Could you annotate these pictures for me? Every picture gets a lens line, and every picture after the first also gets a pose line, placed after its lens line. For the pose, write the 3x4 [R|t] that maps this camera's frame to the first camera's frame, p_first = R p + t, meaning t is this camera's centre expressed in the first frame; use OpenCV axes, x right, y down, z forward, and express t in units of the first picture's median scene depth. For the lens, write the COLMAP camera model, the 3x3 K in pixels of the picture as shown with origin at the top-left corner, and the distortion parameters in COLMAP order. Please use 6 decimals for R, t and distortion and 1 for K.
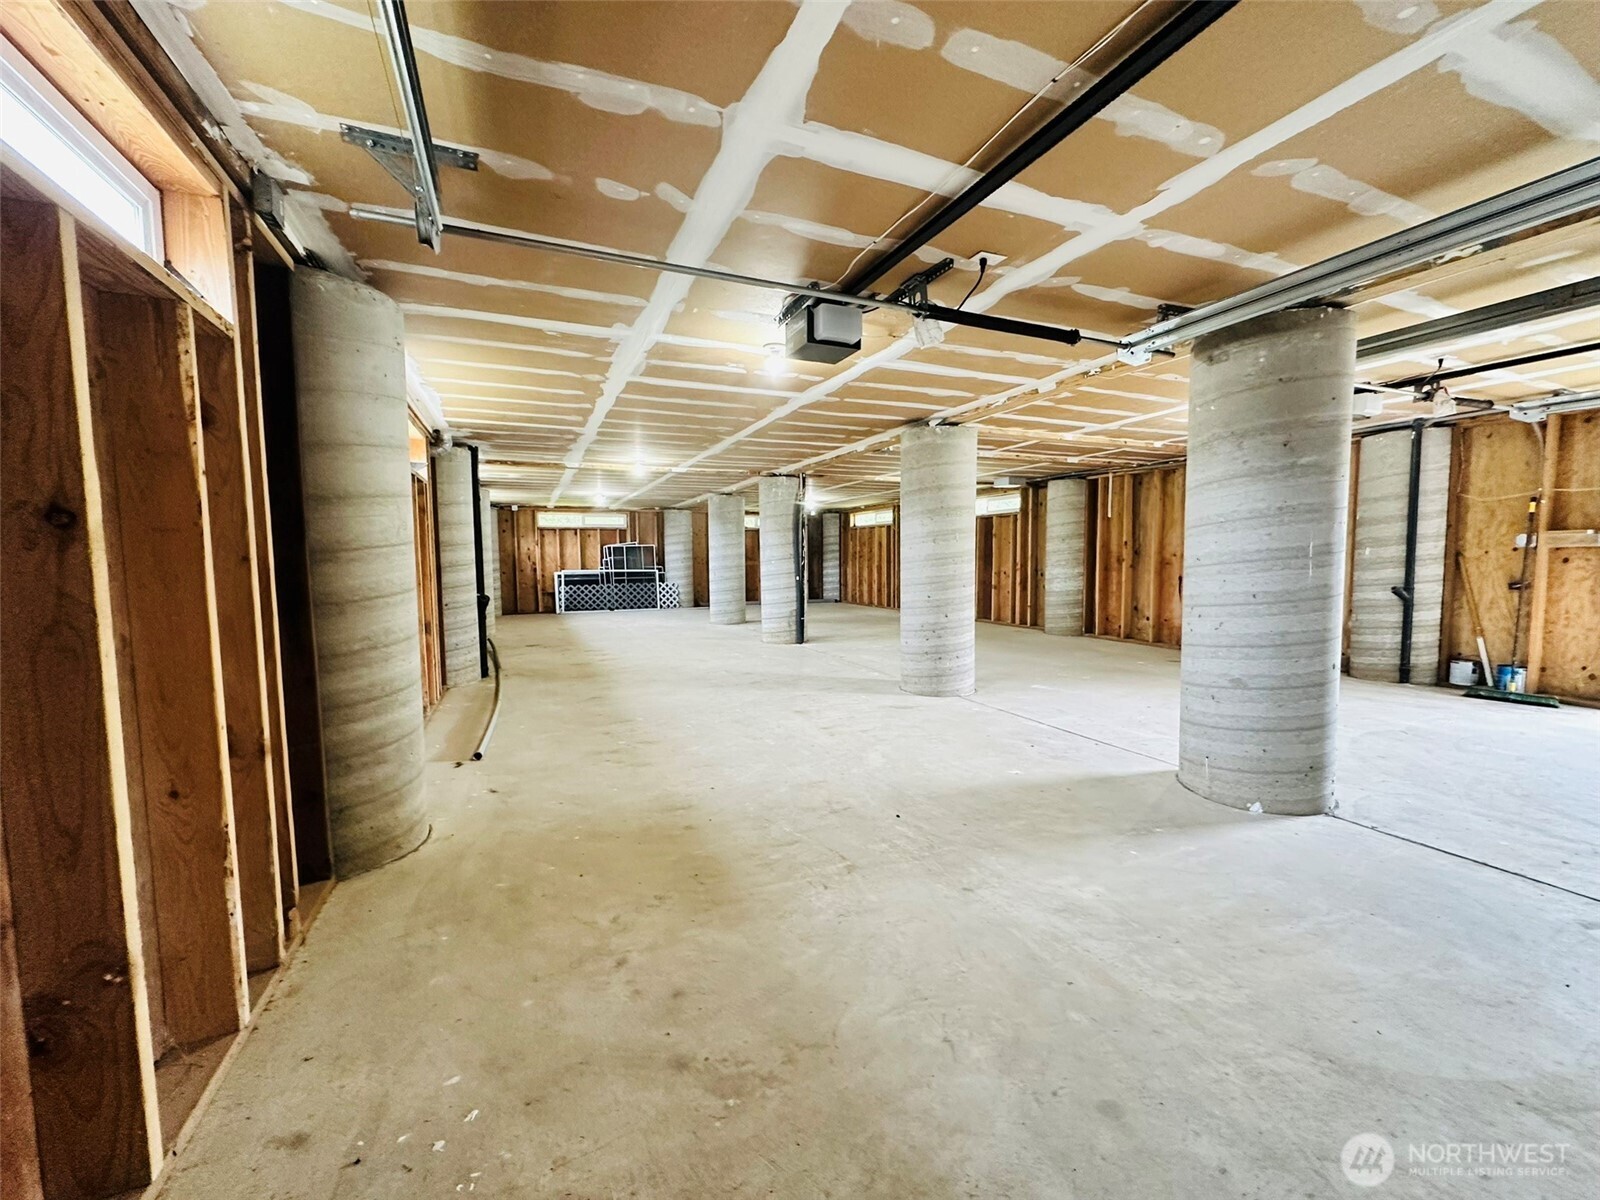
lens RADIAL K [[638.6, 0, 795.7], [0, 638.6, 602.3], [0, 0, 1]] dist [-0.001110, -0.000212]
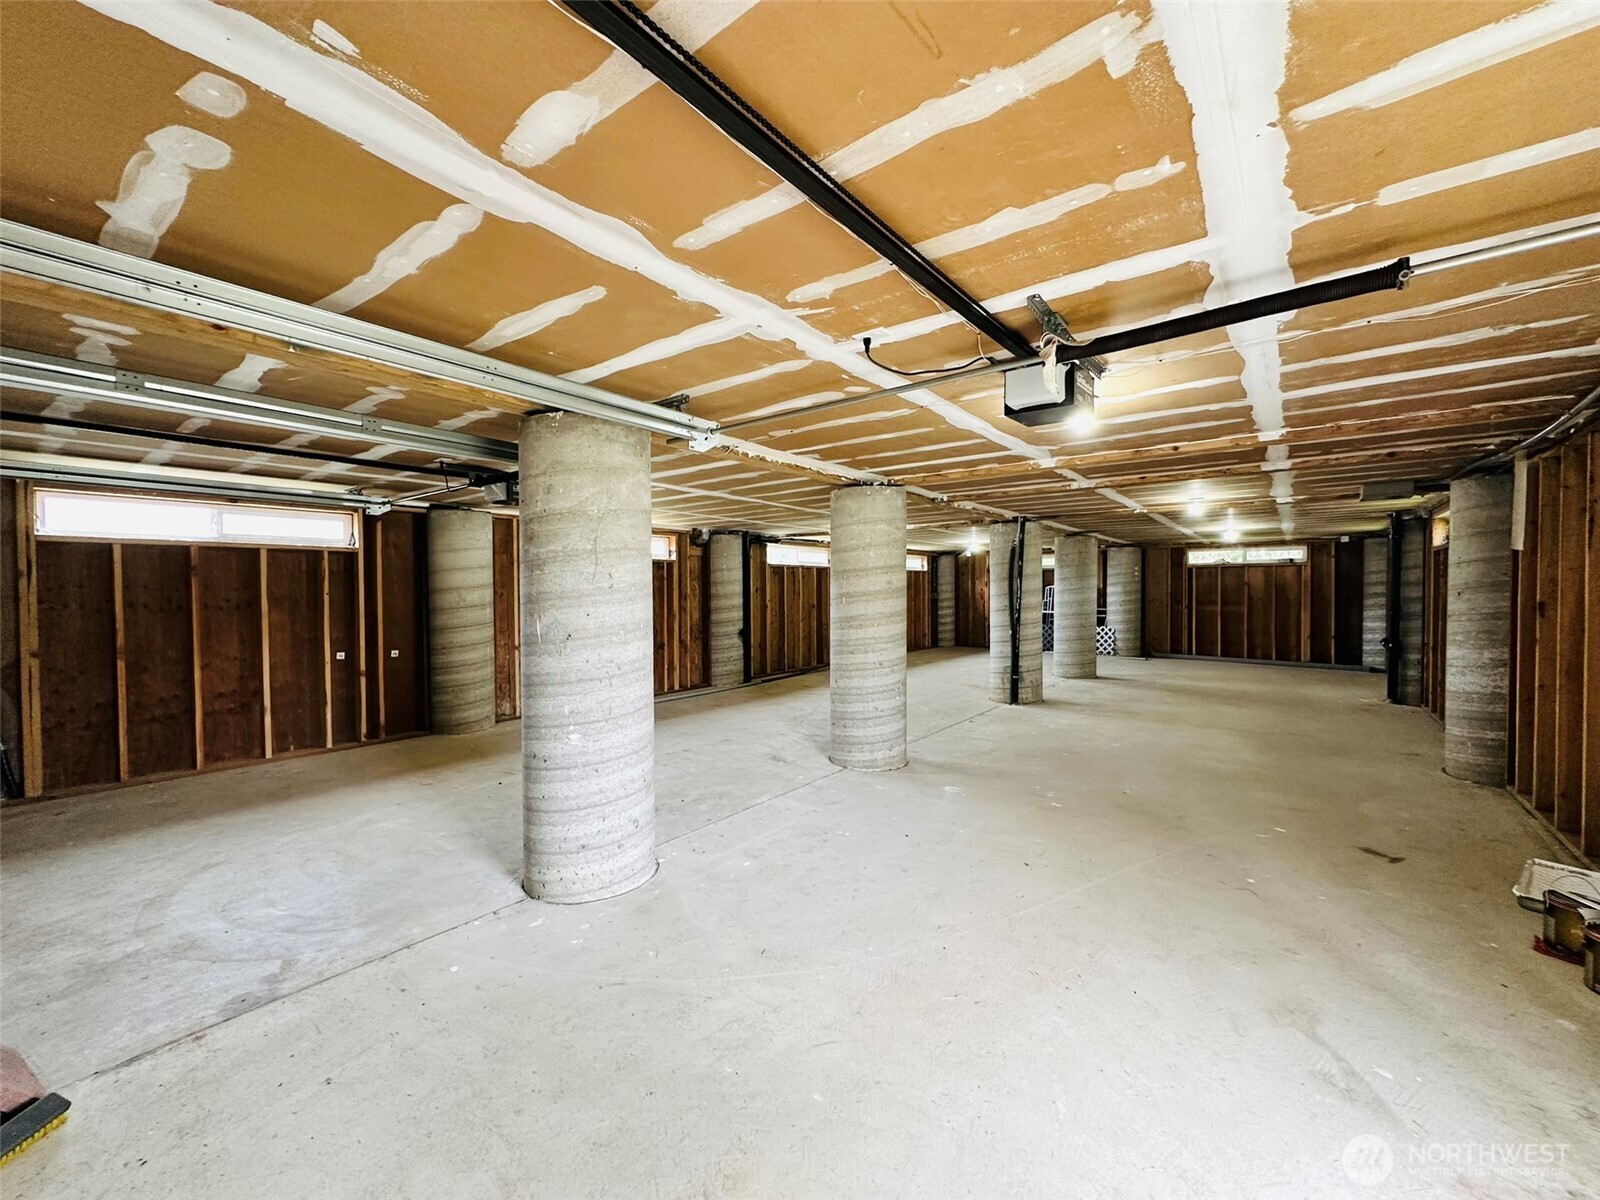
lens RADIAL K [[638.6, 0, 795.2], [0, 638.6, 599.9], [0, 0, 1]] dist [-0.001110, -0.000212]
pose [[0.470682, 0.024694, -0.881957, 1.295156], [-0.065151, 0.997852, -0.006830, -0.111988], [0.879894, 0.060675, 0.471280, 0.581207]]
